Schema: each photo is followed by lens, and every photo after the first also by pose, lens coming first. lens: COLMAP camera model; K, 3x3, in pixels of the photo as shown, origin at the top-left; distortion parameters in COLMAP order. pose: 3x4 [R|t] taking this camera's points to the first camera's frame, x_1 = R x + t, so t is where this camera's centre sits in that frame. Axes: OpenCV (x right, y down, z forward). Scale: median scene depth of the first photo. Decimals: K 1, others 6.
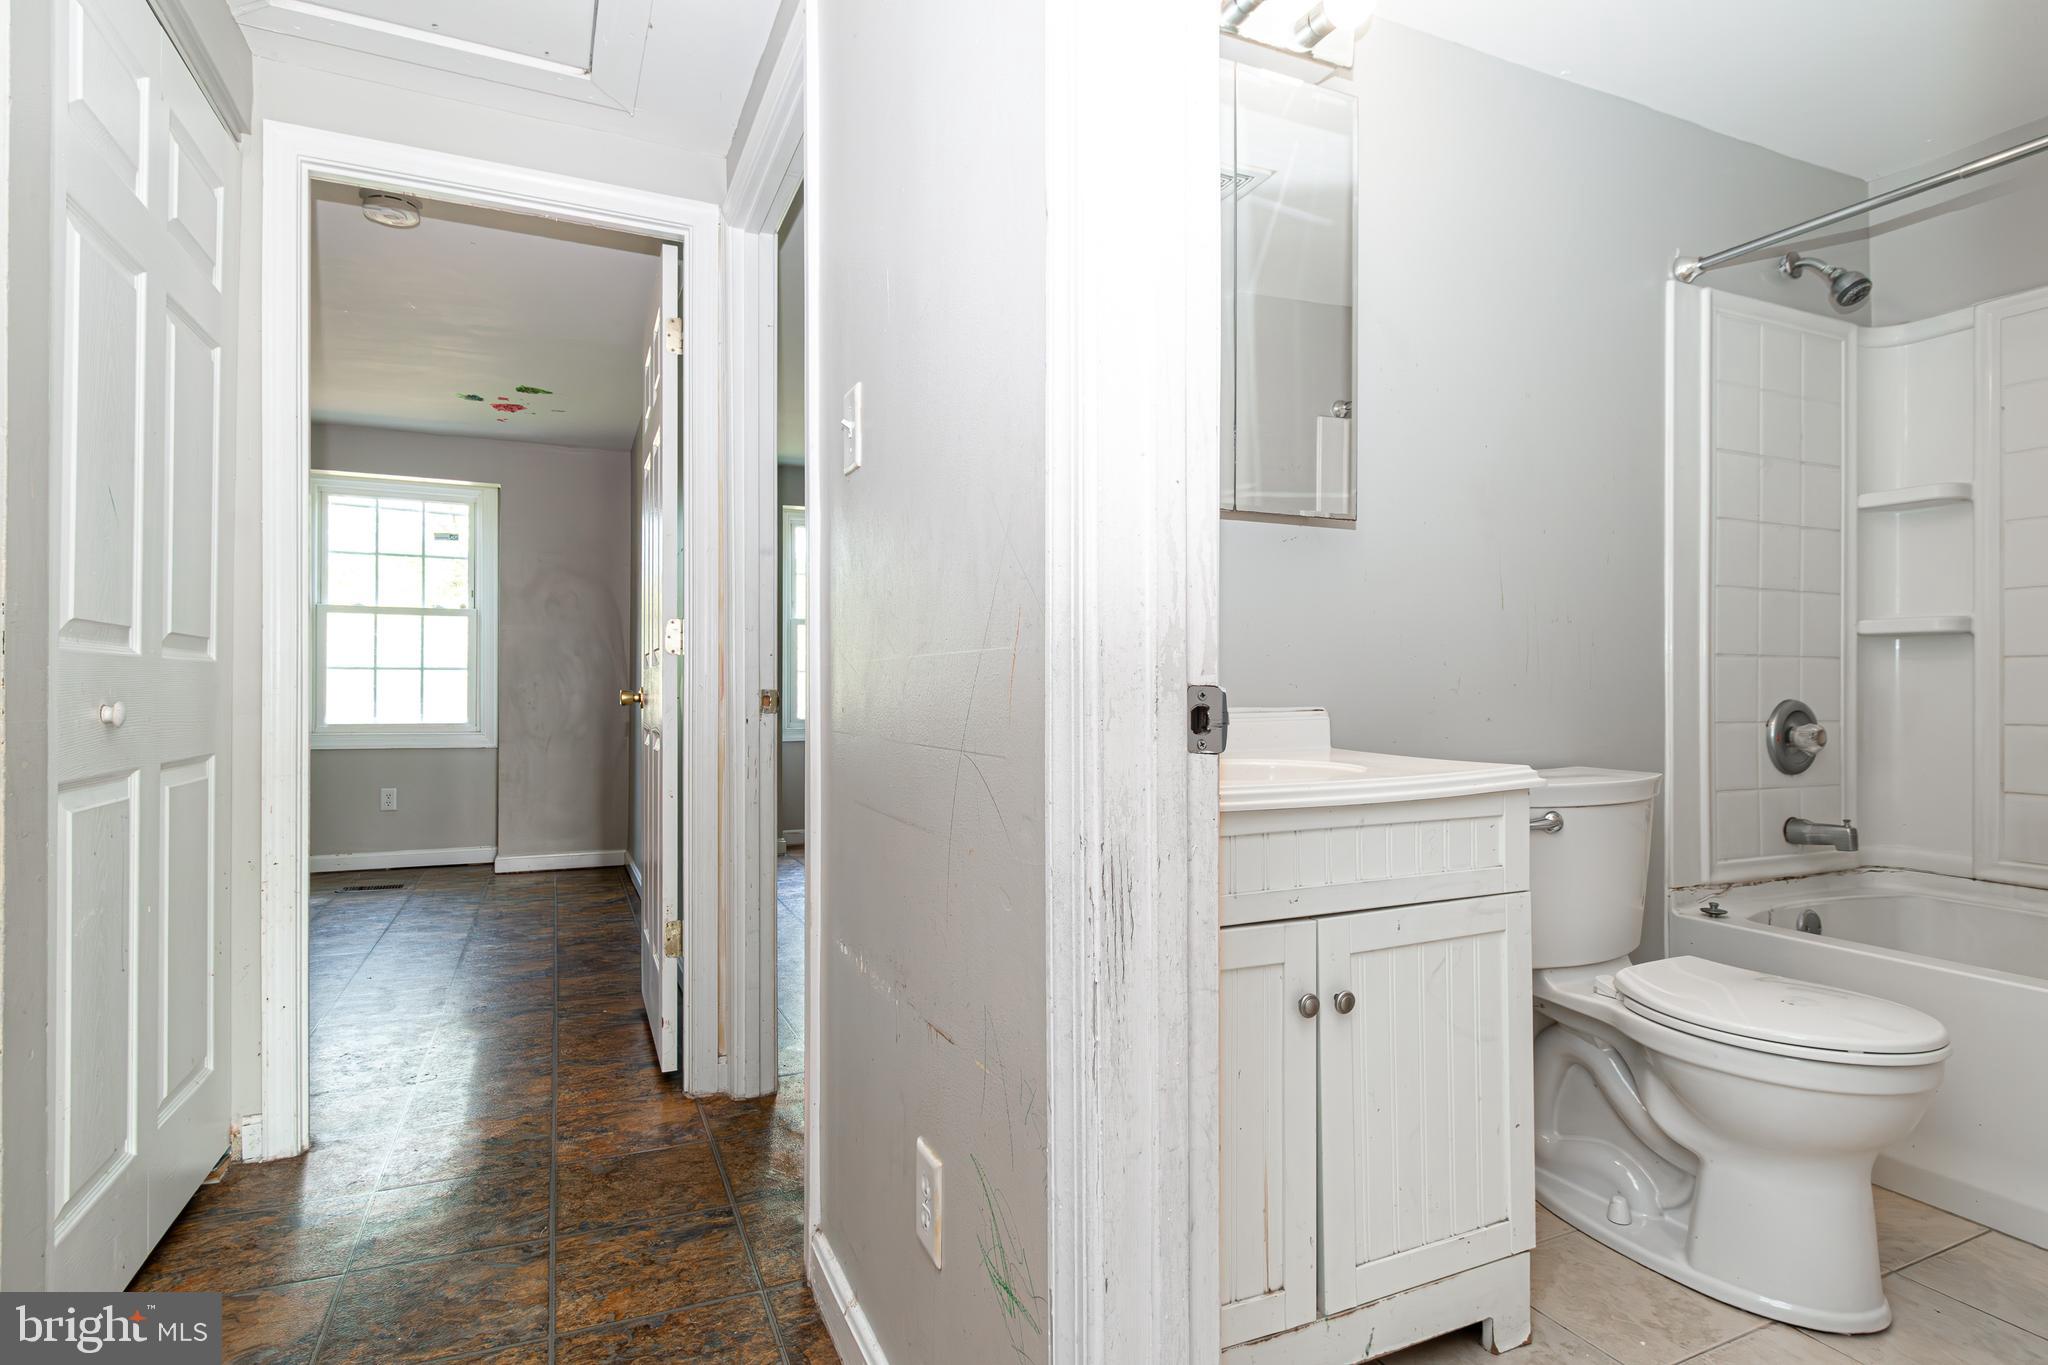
lens RADIAL K [[1029.0, 0, 1030.3], [0, 1029.0, 680.3], [0, 0, 1]] dist [0.003530, -0.003809]
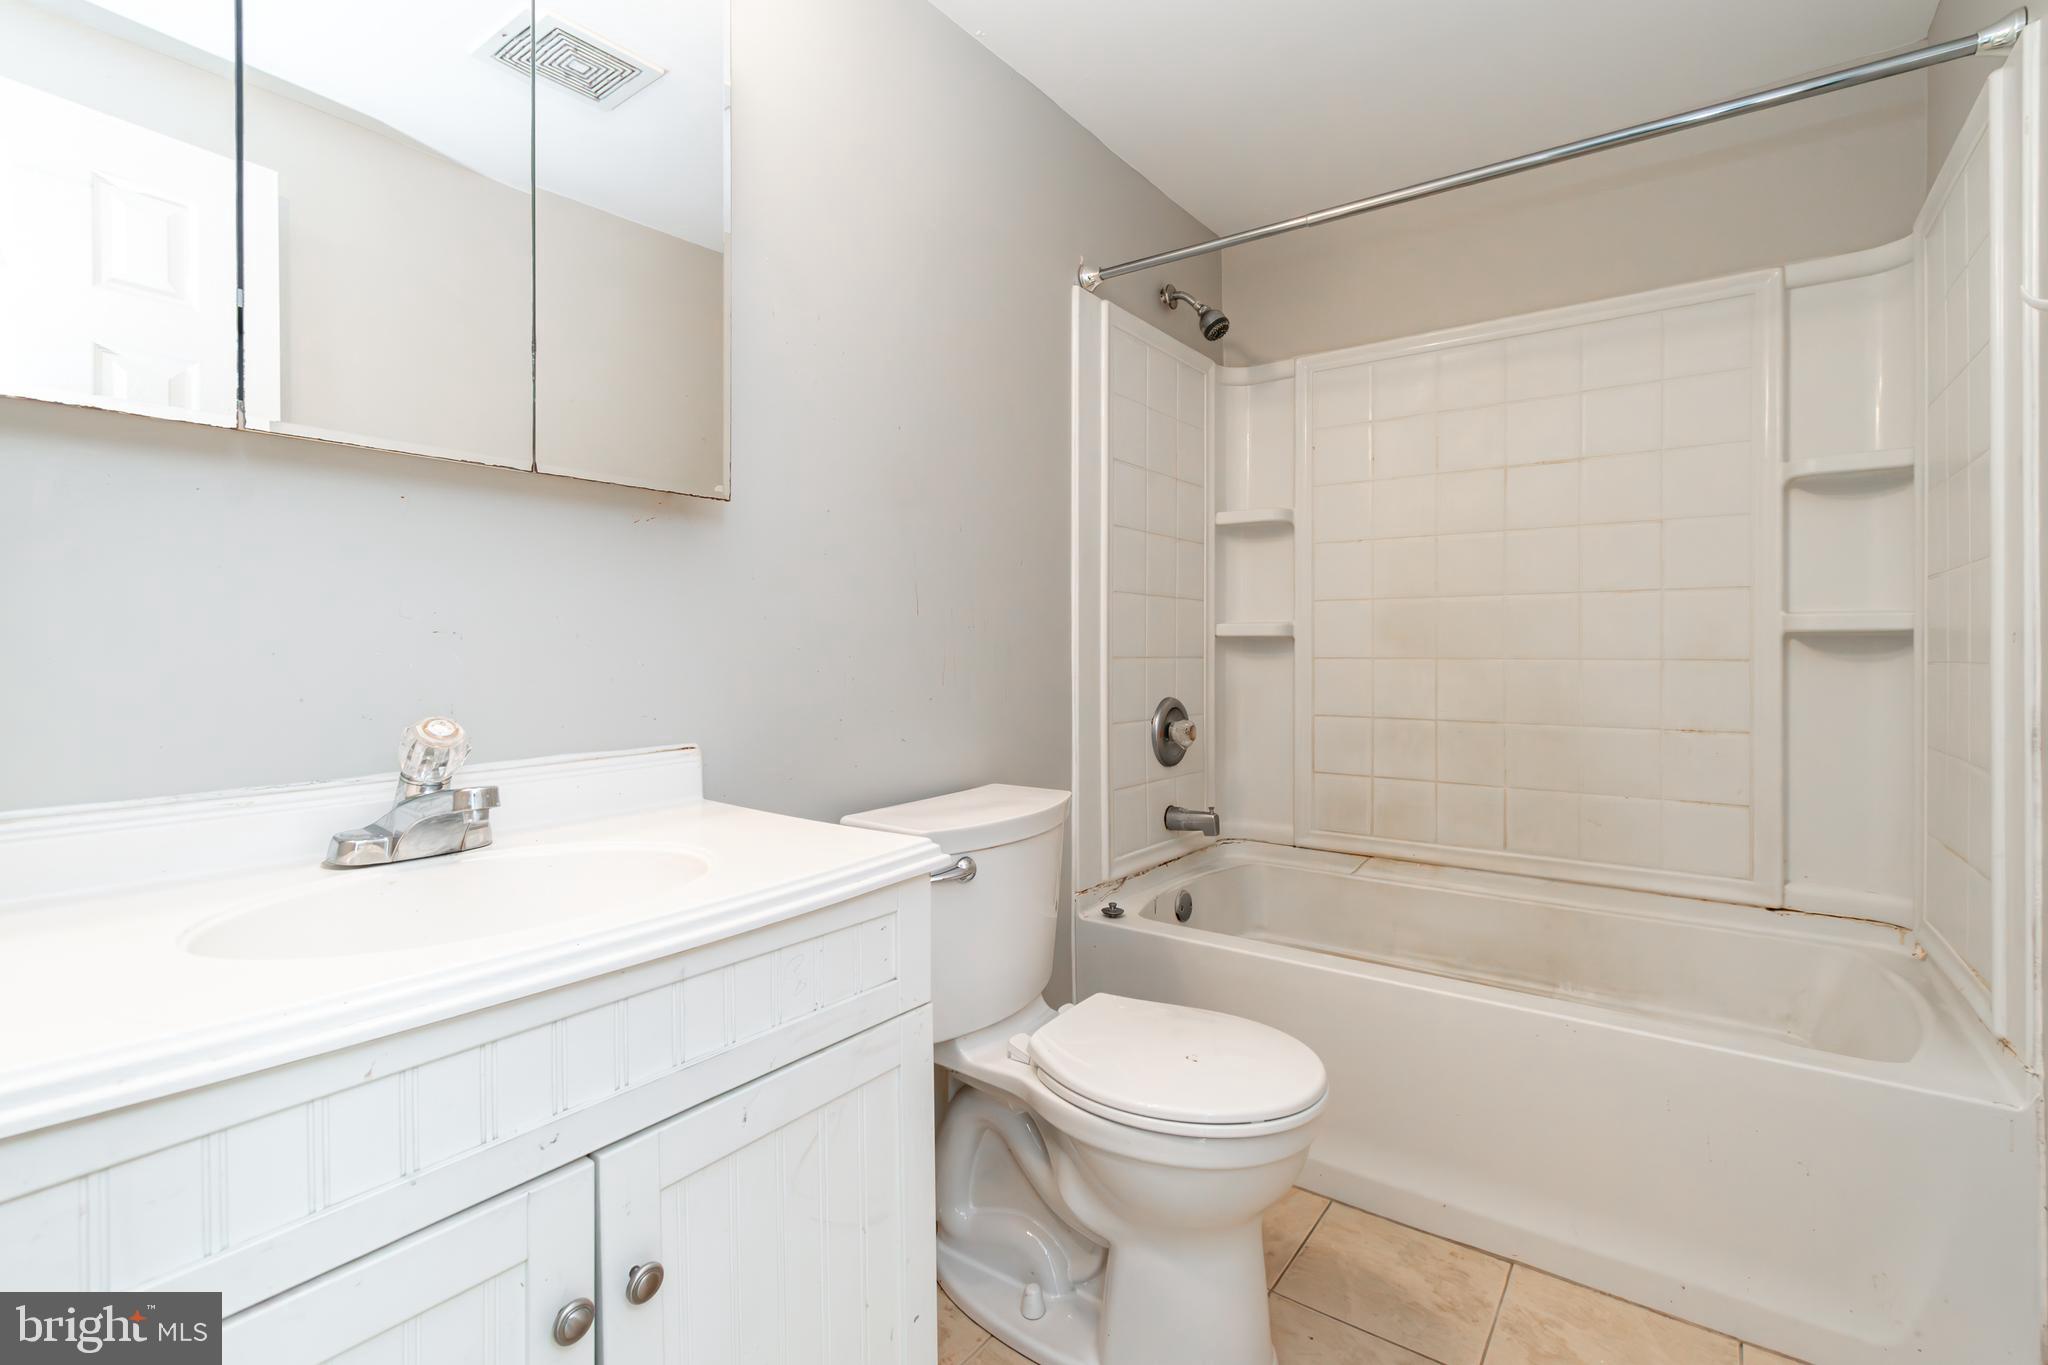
lens RADIAL K [[930.3, 0, 1025.2], [0, 930.3, 663.9], [0, 0, 1]] dist [-0.002737, 0.000554]
pose [[0.871950, -0.011411, 0.489462, 0.132662], [0.001996, 0.999803, 0.019753, -0.038402], [-0.489591, -0.016246, 0.871801, 0.231181]]
